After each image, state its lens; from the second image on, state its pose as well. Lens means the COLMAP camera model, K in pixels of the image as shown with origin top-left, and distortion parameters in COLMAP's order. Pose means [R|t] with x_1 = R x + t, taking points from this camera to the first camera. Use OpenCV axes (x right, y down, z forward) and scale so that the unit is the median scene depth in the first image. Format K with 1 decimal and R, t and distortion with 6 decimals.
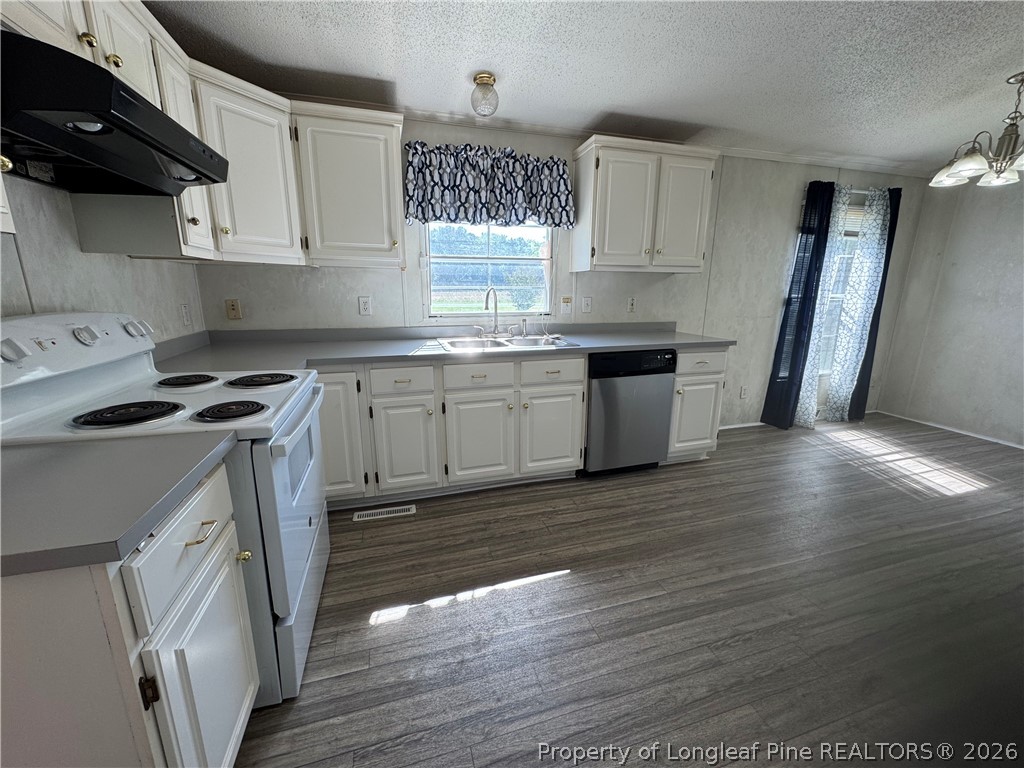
lens RADIAL K [[408.6, 0, 513.2], [0, 408.6, 383.5], [0, 0, 1]] dist [0.003919, -0.000444]
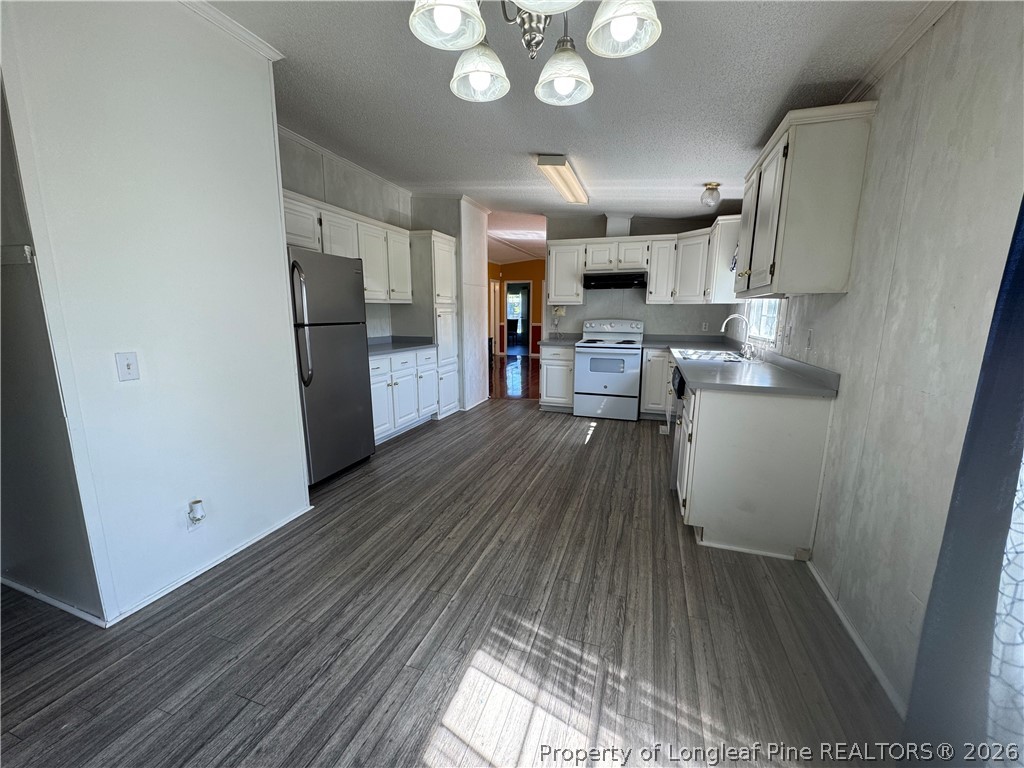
lens RADIAL K [[408.6, 0, 509.8], [0, 408.6, 385.9], [0, 0, 1]] dist [0.003919, -0.000444]
pose [[-0.584579, 0.134296, -0.800145, 1.404675], [-0.201394, 0.931321, 0.303449, -0.272018], [0.785944, 0.338534, -0.517384, 1.168489]]
